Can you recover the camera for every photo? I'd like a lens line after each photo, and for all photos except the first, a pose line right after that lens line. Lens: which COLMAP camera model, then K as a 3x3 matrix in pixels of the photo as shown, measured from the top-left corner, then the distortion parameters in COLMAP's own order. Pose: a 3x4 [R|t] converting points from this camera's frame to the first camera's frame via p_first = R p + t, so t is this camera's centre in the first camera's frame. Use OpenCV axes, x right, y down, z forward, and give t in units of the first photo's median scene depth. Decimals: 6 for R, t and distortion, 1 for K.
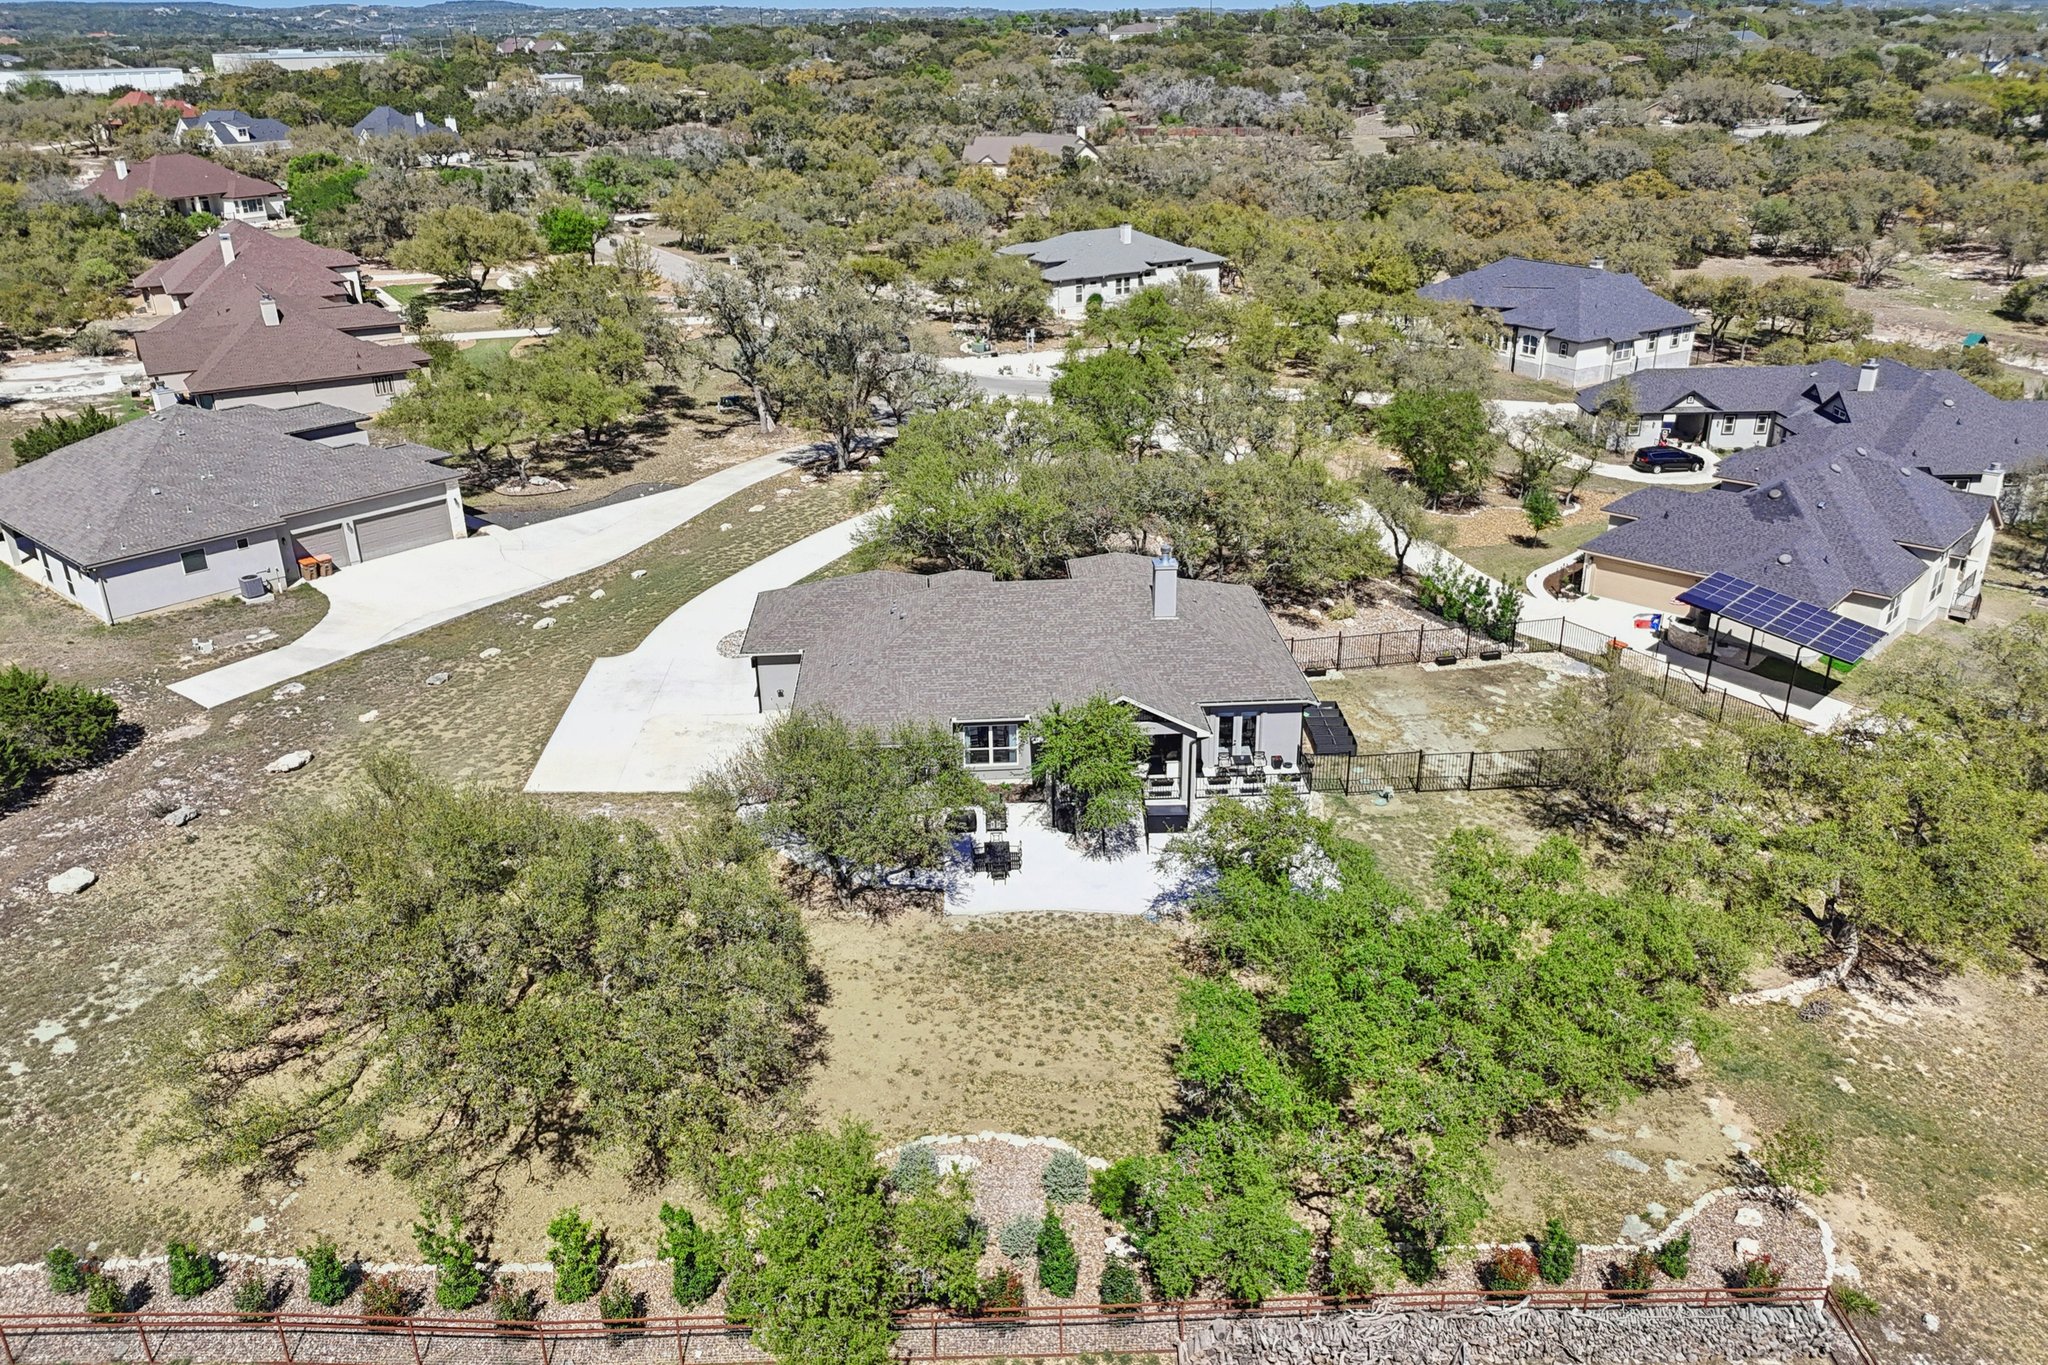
lens RADIAL K [[1418.3, 0, 1021.6], [0, 1418.3, 687.2], [0, 0, 1]] dist [0.051910, -0.014936]
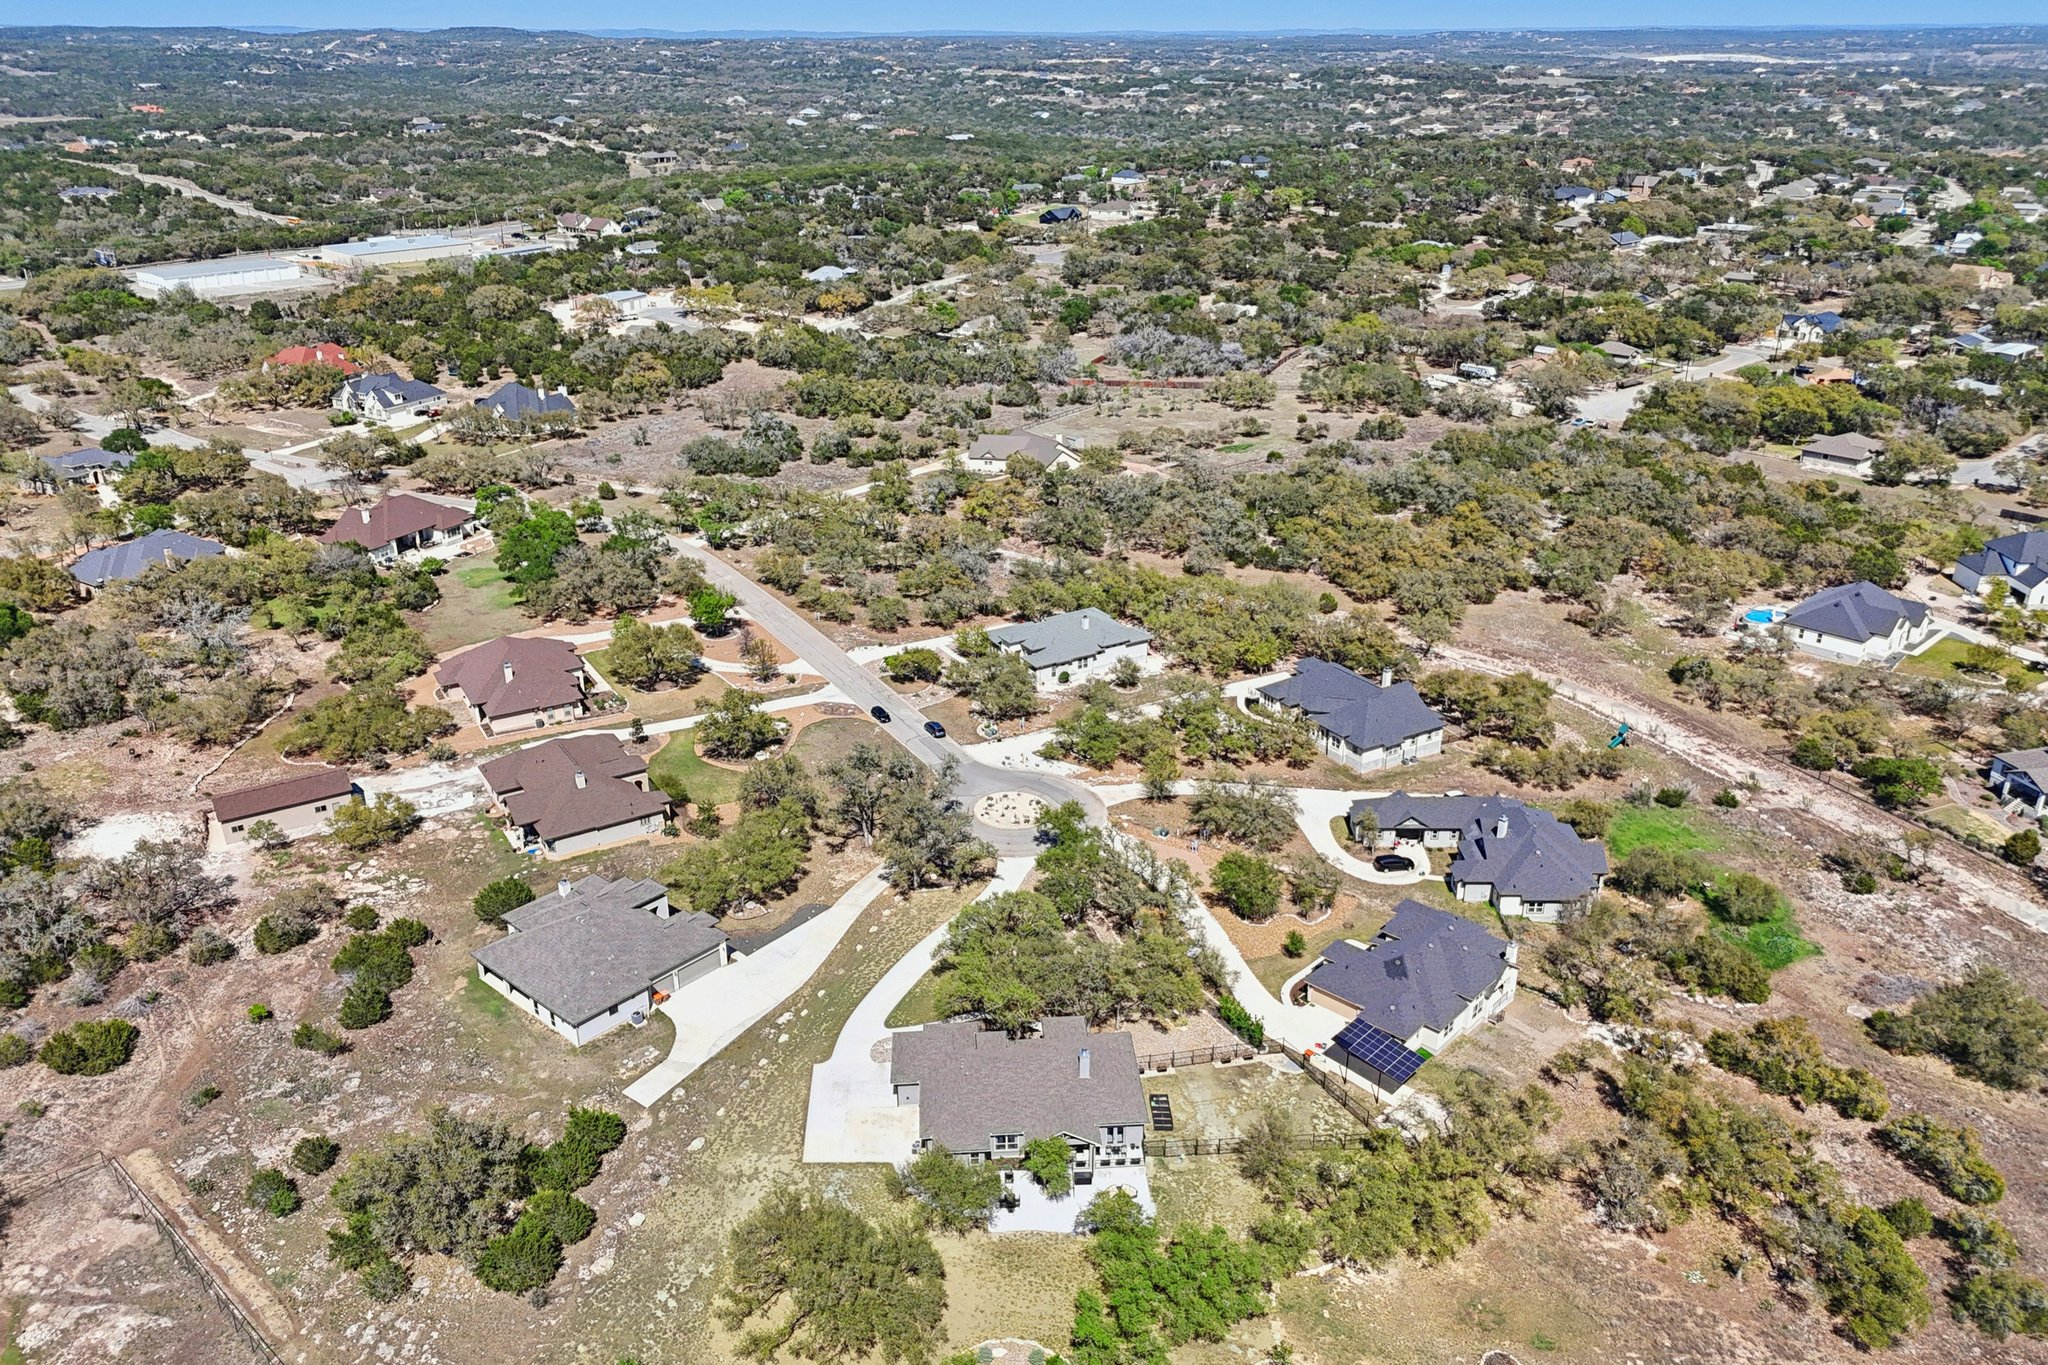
lens RADIAL K [[1418.3, 0, 1025.3], [0, 1418.3, 679.6], [0, 0, 1]] dist [0.051910, -0.014936]
pose [[0.999898, 0.004503, 0.013572, -0.023896], [-0.004599, 0.999965, 0.007023, -0.660724], [-0.013540, -0.007085, 0.999883, -1.187151]]
